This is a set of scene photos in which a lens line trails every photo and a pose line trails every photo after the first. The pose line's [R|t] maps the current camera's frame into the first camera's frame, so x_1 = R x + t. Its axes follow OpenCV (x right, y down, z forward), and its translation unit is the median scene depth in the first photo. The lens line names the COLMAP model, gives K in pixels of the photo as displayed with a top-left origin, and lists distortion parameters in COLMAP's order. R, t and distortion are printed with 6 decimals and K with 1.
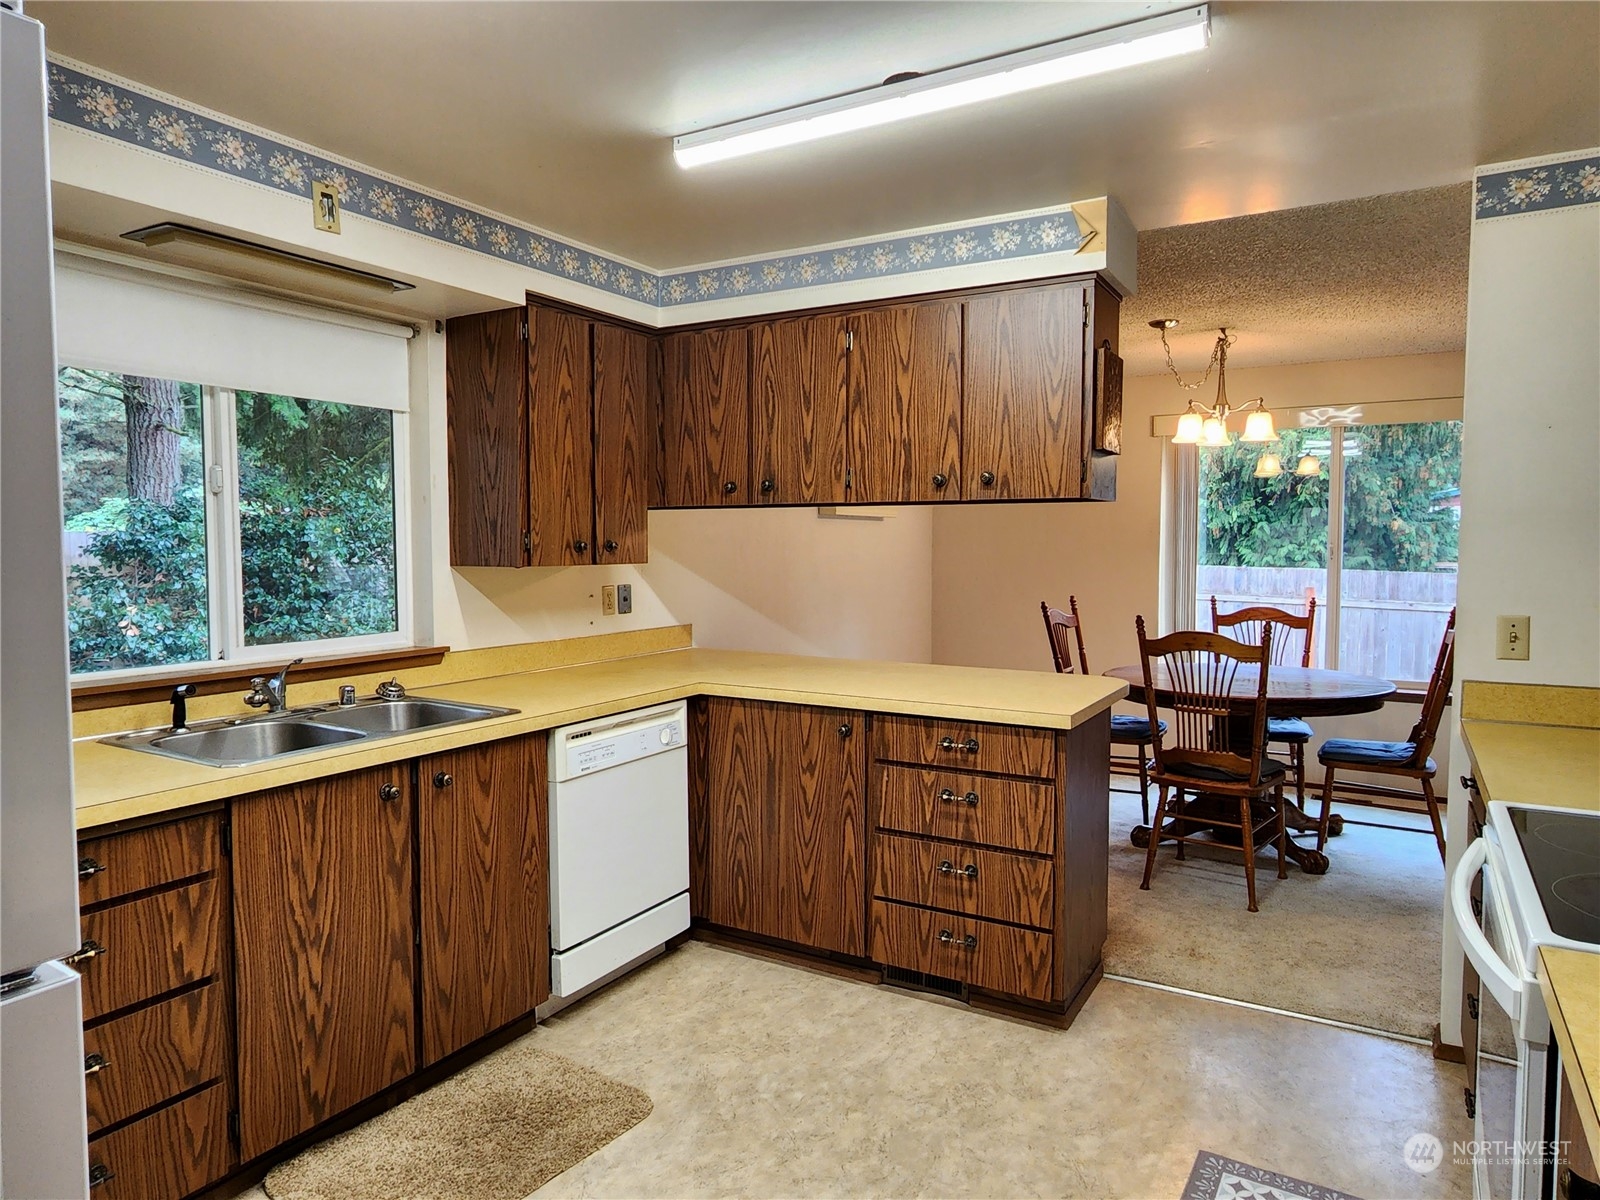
lens RADIAL K [[1004.0, 0, 798.1], [0, 1004.0, 633.1], [0, 0, 1]] dist [0.000173, 0.000498]
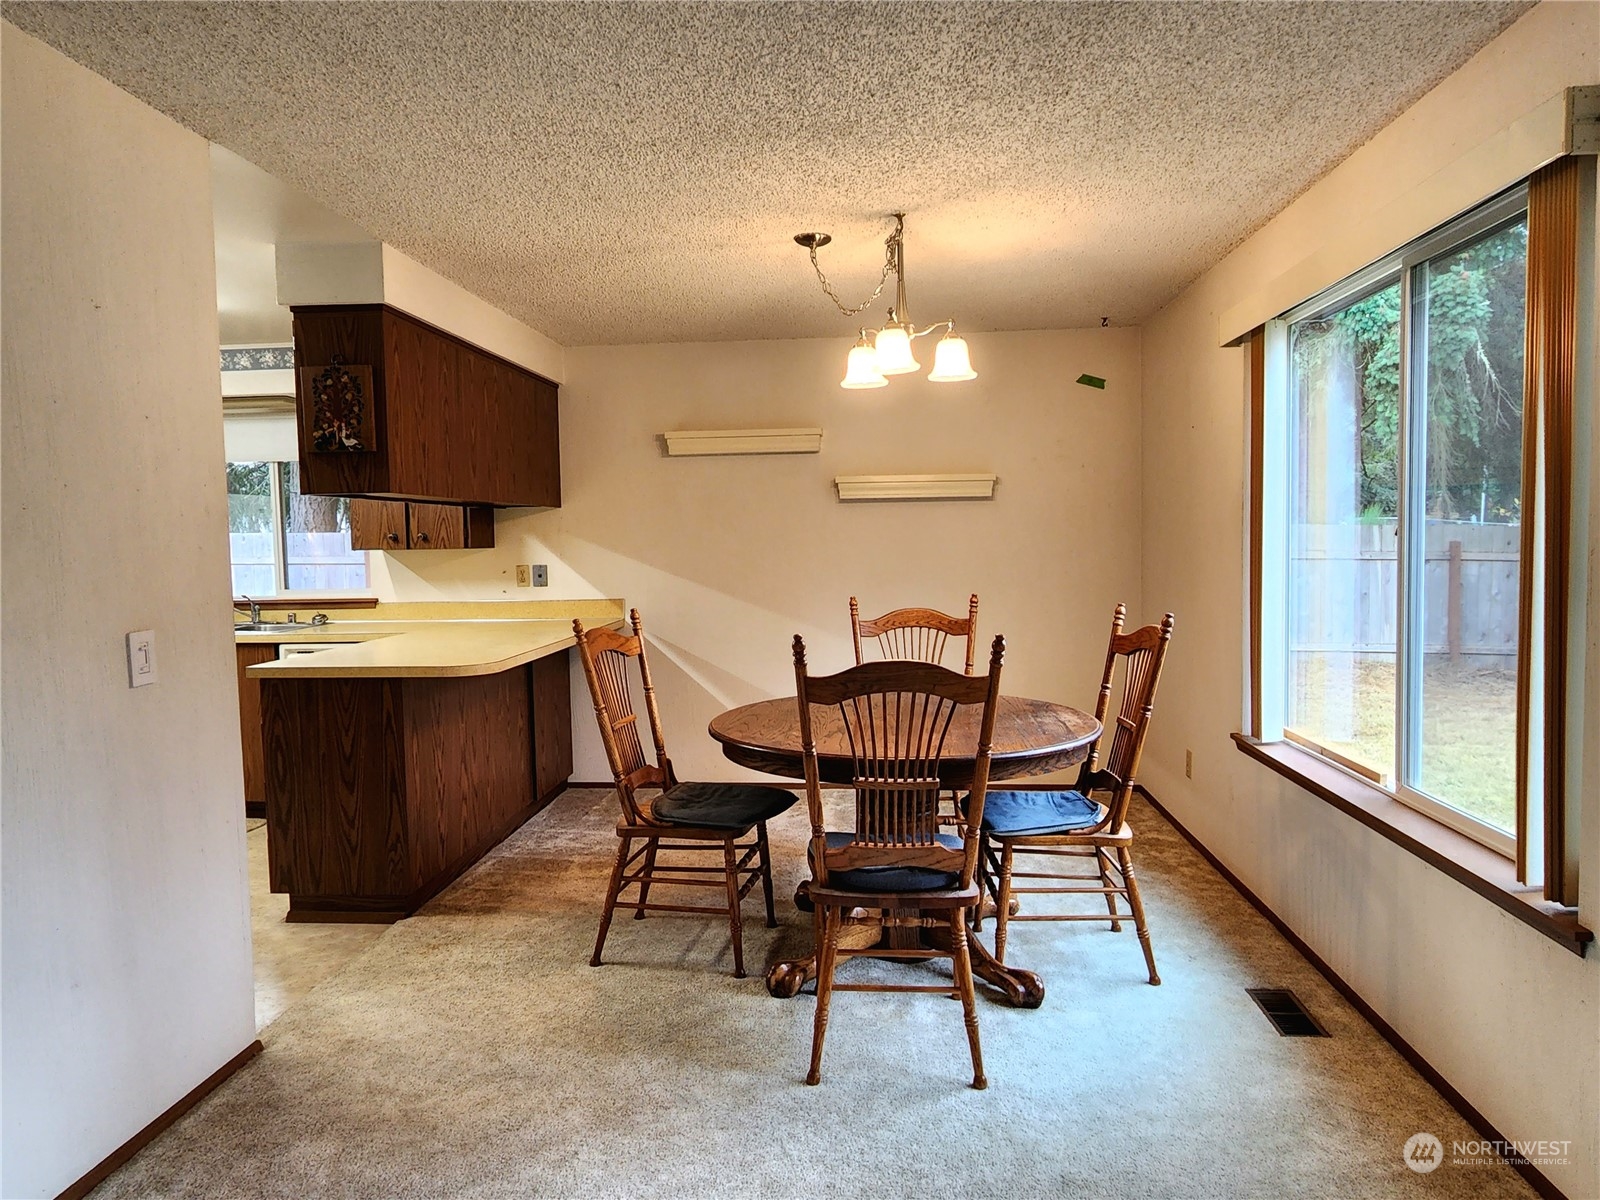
lens RADIAL K [[1004.0, 0, 798.1], [0, 1004.0, 633.1], [0, 0, 1]] dist [0.000173, 0.000498]
pose [[0.431083, 0.083509, -0.898440, 2.202635], [-0.065810, 0.995966, 0.060998, -0.114771], [0.899909, 0.032832, 0.434840, 1.342543]]
